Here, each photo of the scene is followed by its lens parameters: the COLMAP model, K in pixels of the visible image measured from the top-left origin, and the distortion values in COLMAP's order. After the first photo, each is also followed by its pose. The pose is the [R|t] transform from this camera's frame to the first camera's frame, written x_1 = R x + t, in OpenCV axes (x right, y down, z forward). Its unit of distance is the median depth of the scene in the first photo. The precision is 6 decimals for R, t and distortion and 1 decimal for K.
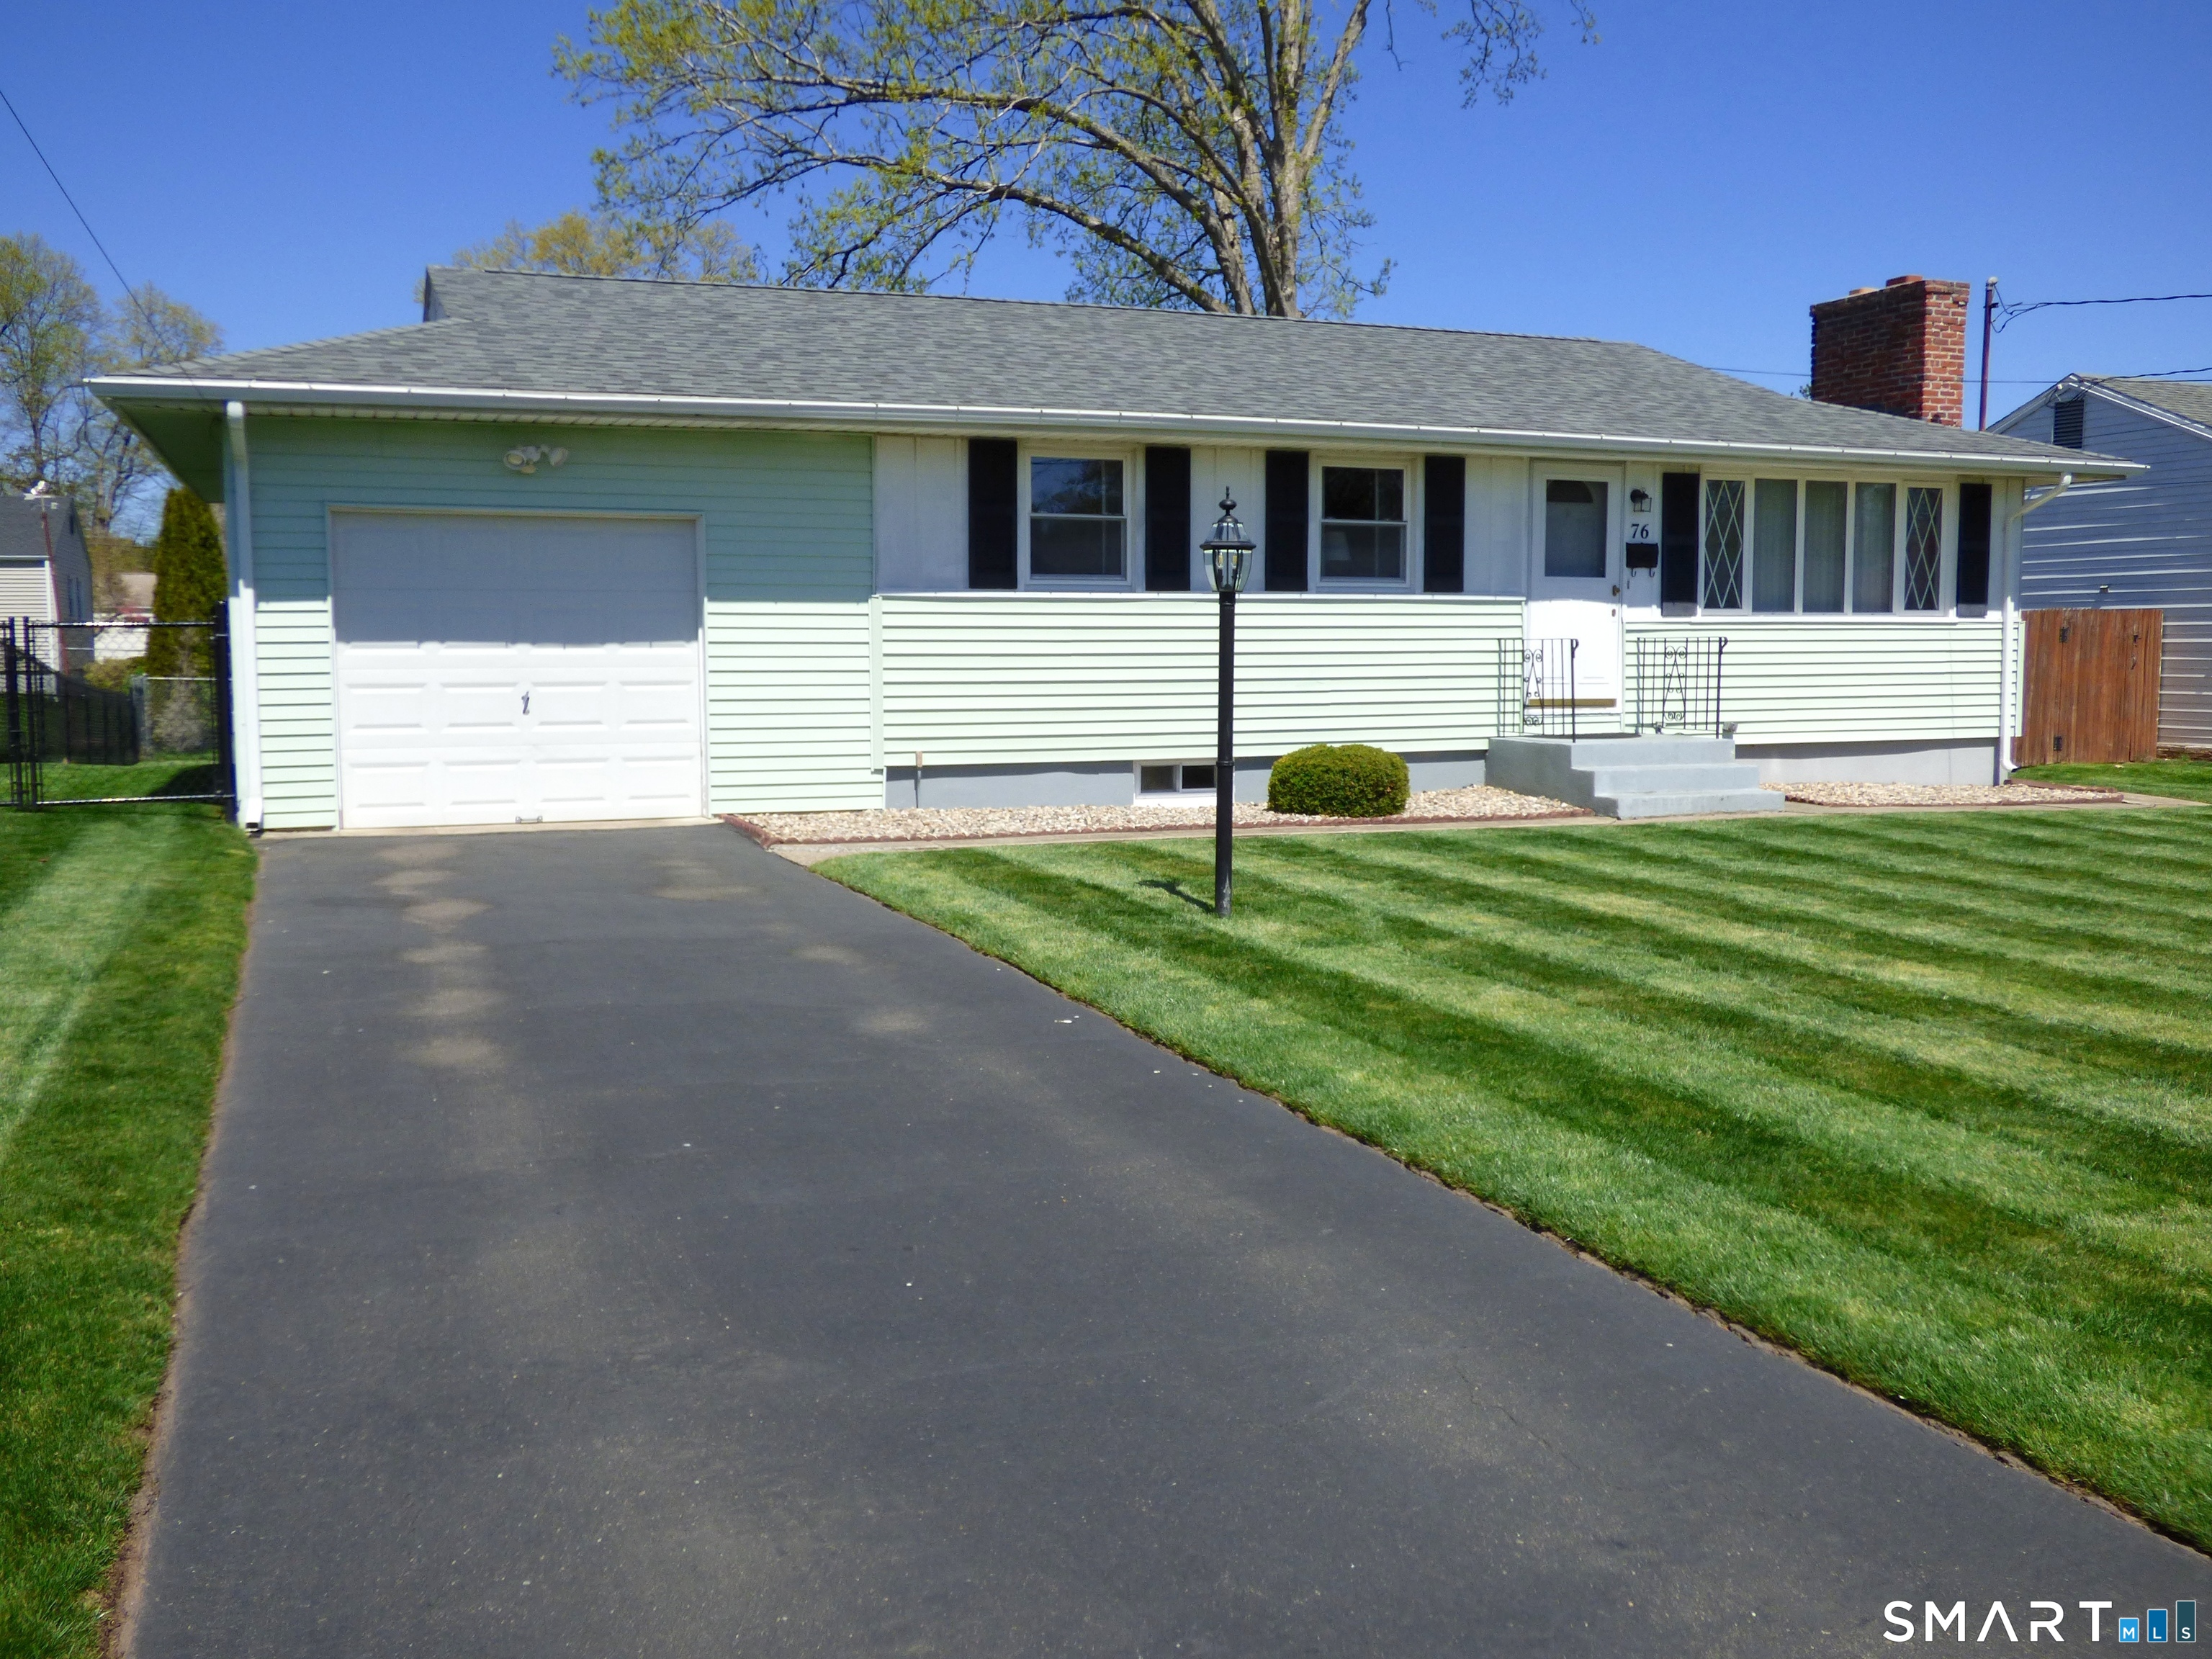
lens RADIAL K [[1945.8, 0, 1106.0], [0, 1945.8, 829.5], [0, 0, 1]] dist [-0.016145, -0.002381]
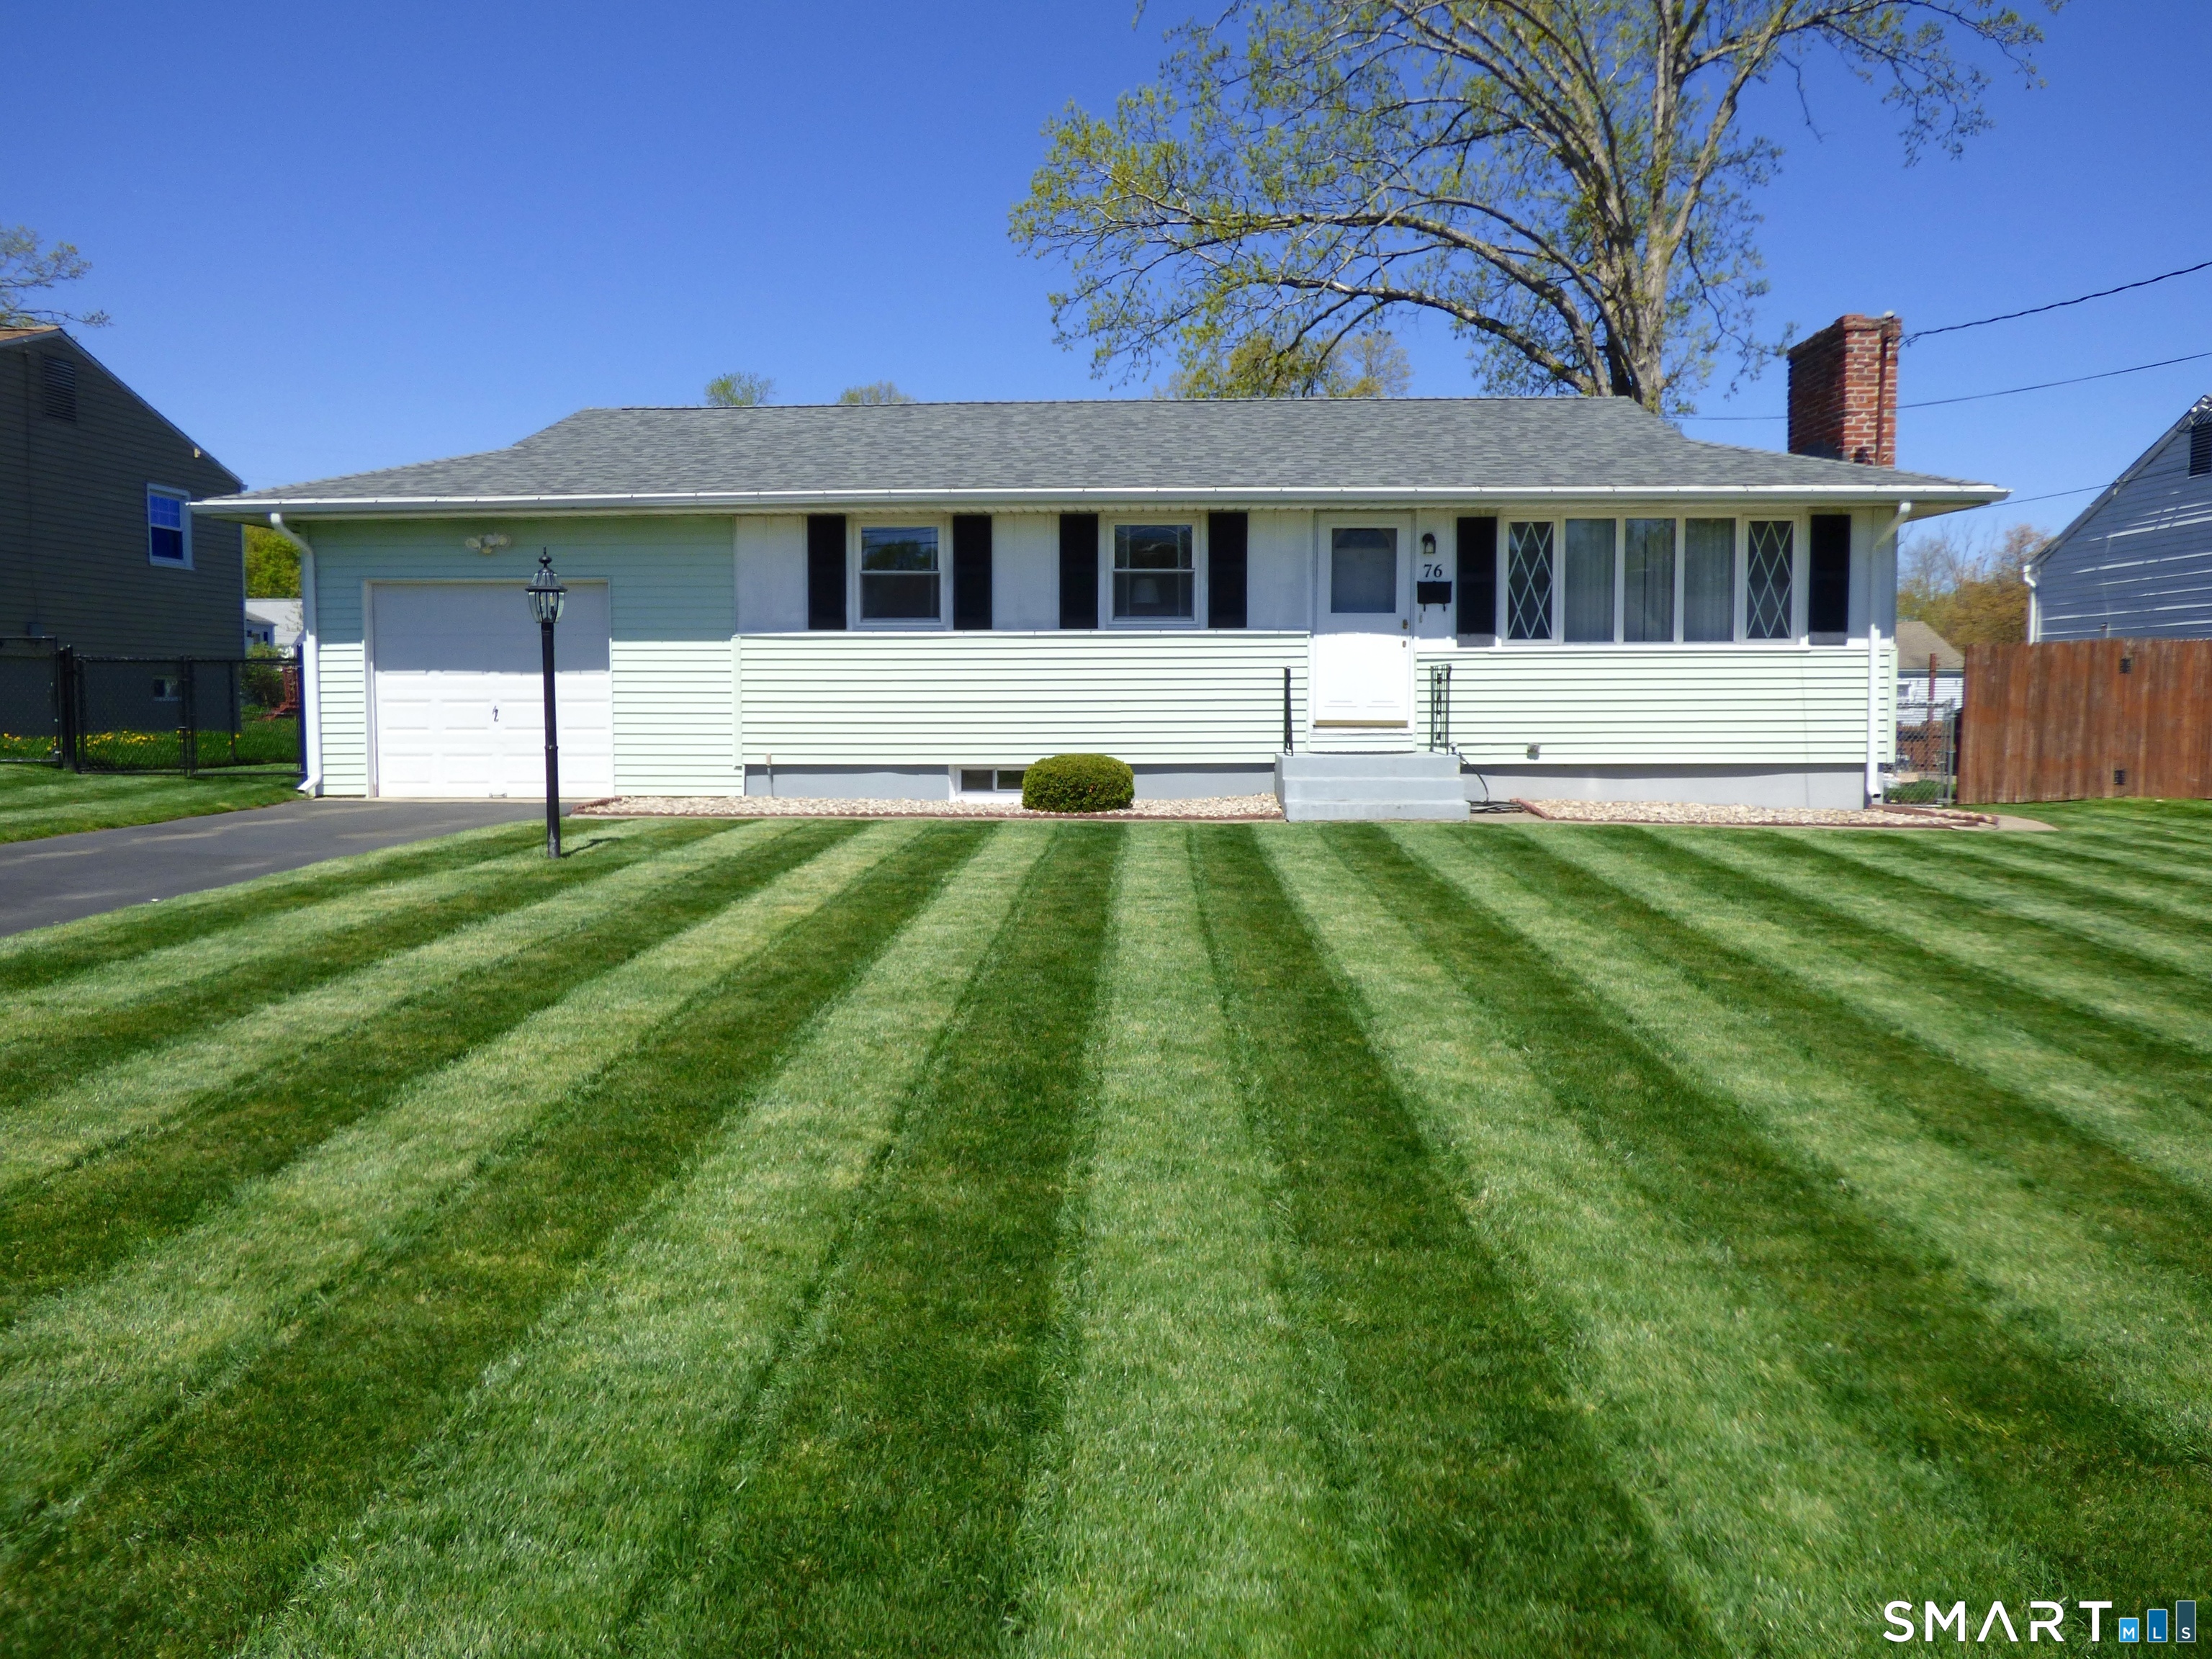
lens RADIAL K [[1686.0, 0, 1106.0], [0, 1686.0, 829.5], [0, 0, 1]] dist [0.005891, -0.054730]
pose [[0.916041, 0.032136, -0.399794, 0.497859], [-0.037813, 0.999265, -0.006318, 0.008744], [0.399297, 0.020905, 0.916583, 0.037142]]
